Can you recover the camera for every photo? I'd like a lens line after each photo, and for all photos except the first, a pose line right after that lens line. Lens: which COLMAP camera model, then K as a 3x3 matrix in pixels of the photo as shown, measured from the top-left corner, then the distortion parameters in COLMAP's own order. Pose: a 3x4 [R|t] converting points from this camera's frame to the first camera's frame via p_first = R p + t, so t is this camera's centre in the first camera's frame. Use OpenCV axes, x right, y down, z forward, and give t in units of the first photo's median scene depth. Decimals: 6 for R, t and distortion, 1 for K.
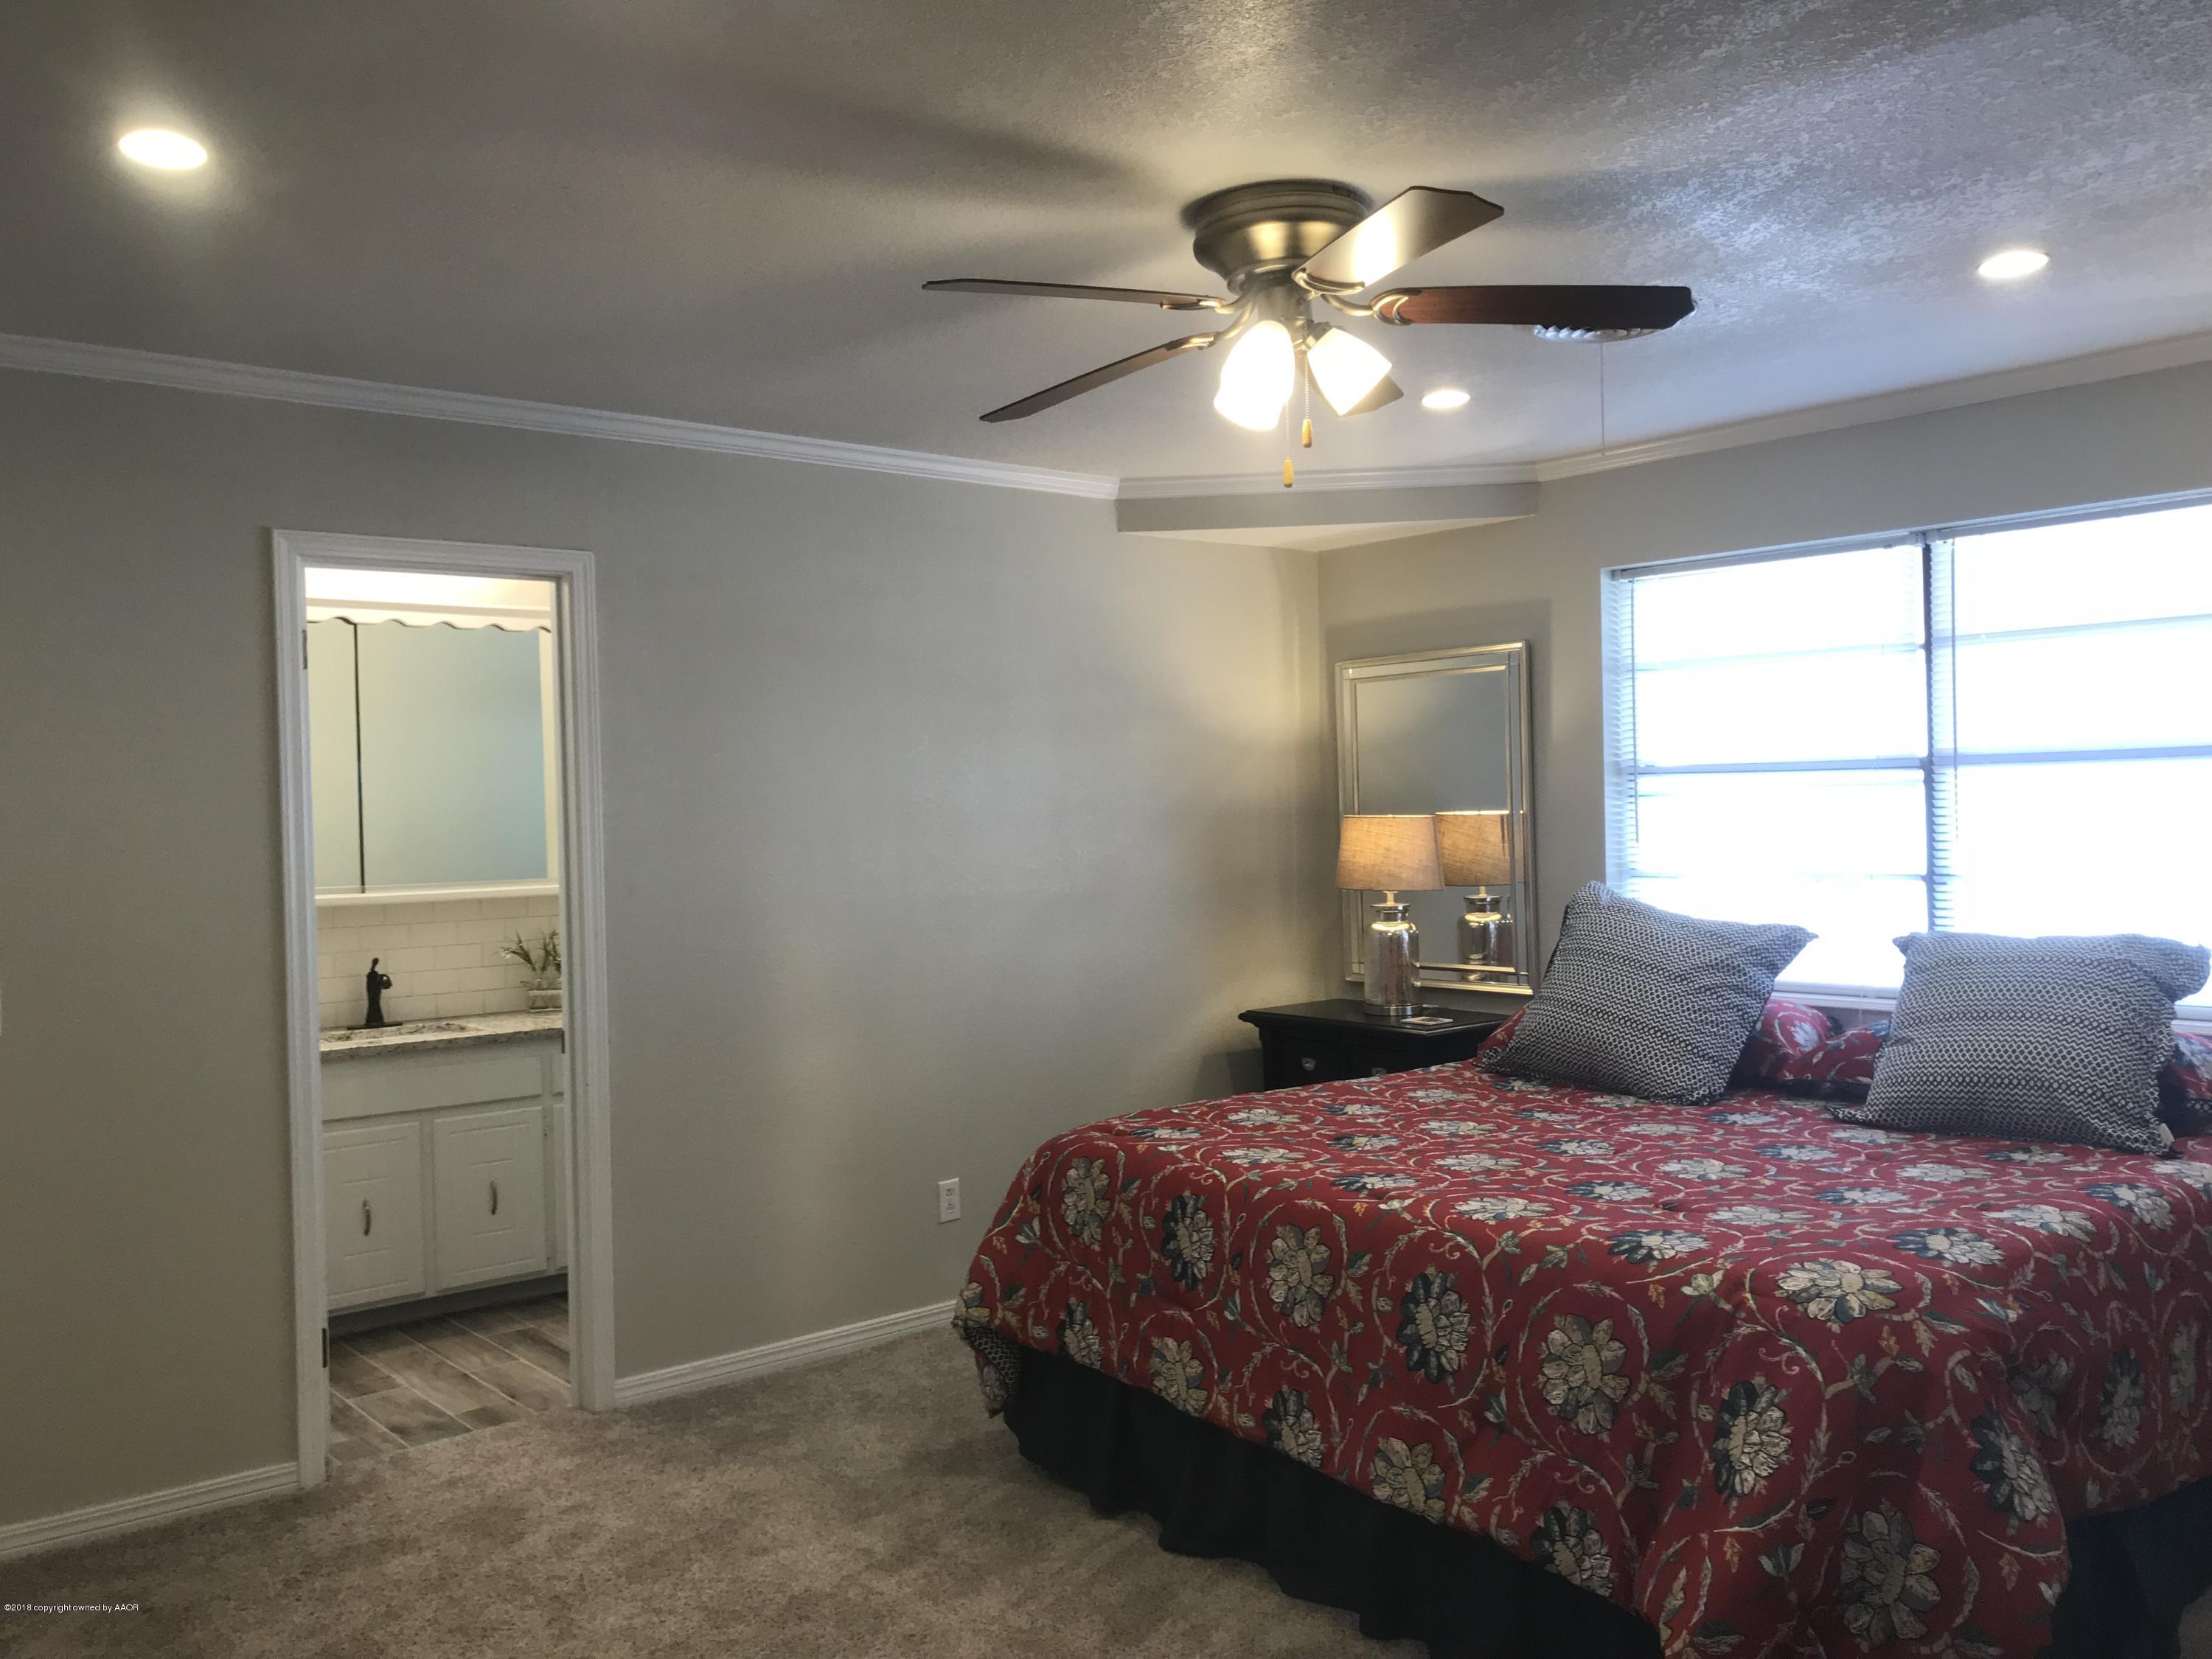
lens RADIAL K [[1804.0, 0, 1100.2], [0, 1804.0, 814.1], [0, 0, 1]] dist [0.050525, -0.058000]
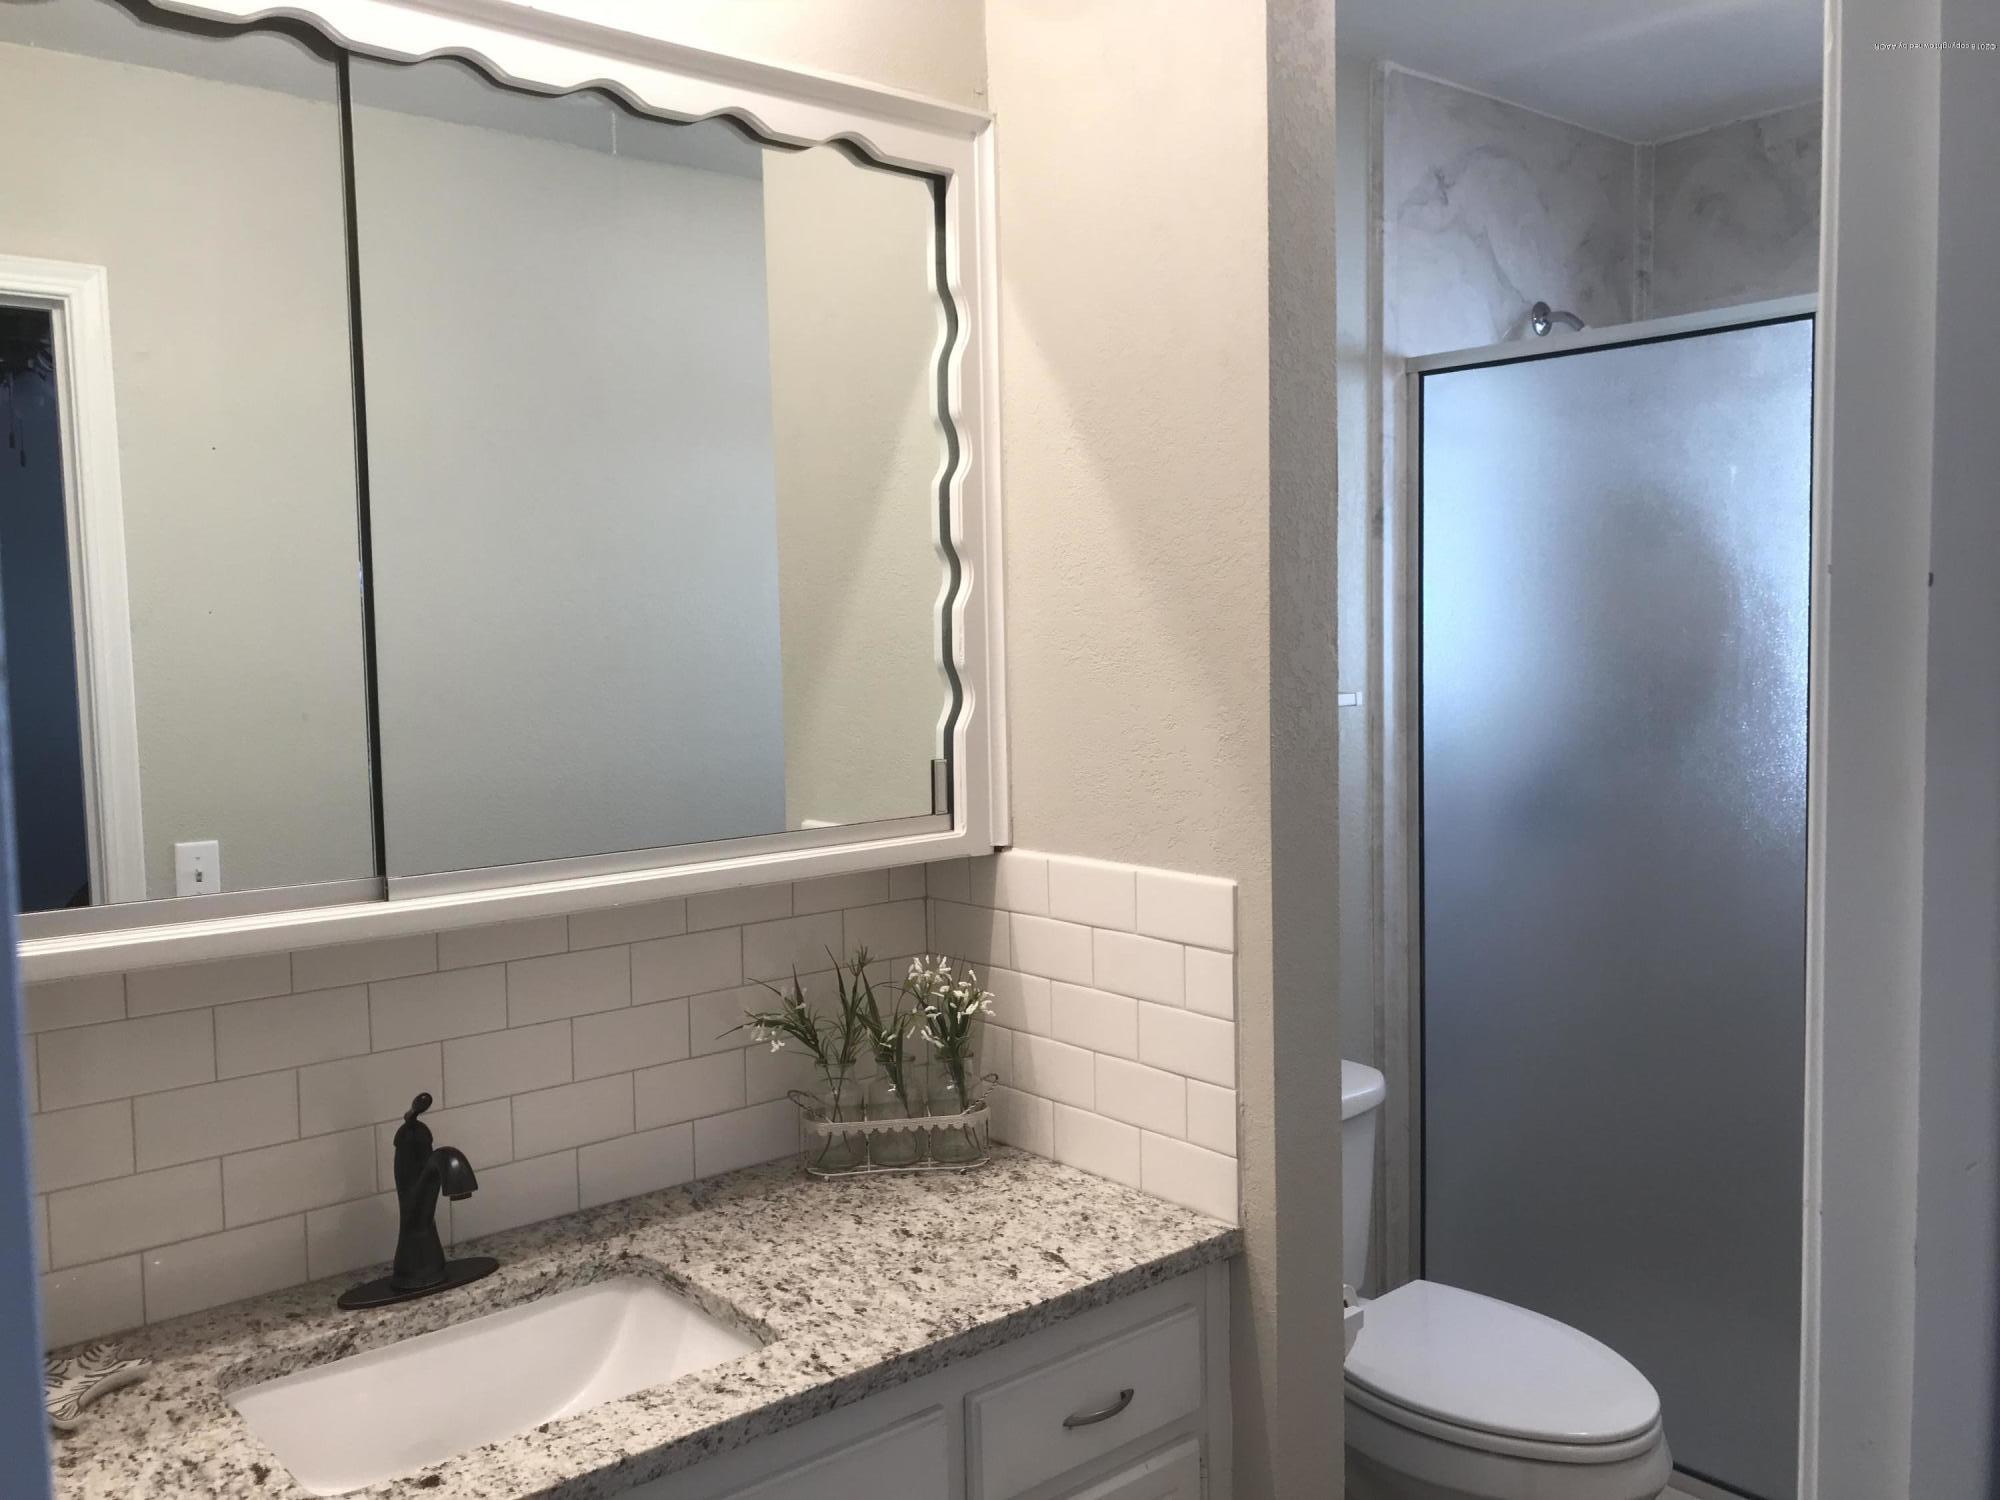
lens RADIAL K [[1631.1, 0, 1001.1], [0, 1631.1, 747.5], [0, 0, 1]] dist [0.050525, -0.058000]
pose [[0.999882, 0.010953, -0.010786, -0.416014], [-0.010213, 0.997739, 0.066427, -0.005288], [0.011489, -0.066309, 0.997733, 1.010818]]
